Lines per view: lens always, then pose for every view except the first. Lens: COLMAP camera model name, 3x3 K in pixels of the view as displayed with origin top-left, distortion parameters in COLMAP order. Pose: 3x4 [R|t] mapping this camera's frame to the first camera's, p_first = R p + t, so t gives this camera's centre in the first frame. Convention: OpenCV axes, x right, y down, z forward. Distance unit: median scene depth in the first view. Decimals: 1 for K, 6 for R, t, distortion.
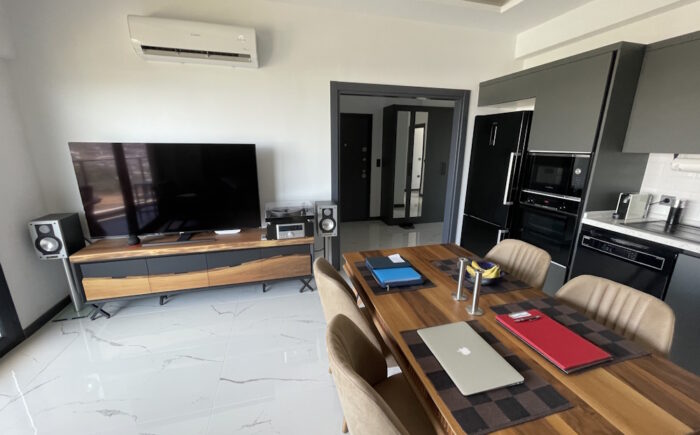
lens RADIAL K [[285.5, 0, 349.0], [0, 285.5, 219.1], [0, 0, 1]] dist [-0.002070, -0.000153]
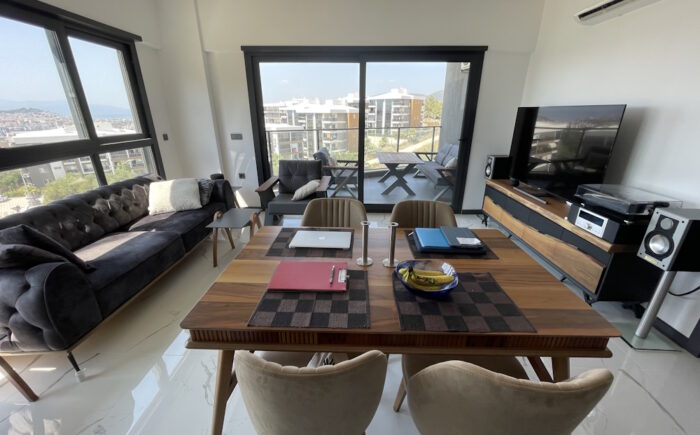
lens RADIAL K [[285.5, 0, 350.1], [0, 285.5, 218.9], [0, 0, 1]] dist [-0.002070, -0.000153]
pose [[-0.284990, 0.329065, -0.900276, 0.669926], [-0.249055, 0.881546, 0.401059, -0.112414], [0.925609, 0.338516, -0.169276, 0.535642]]
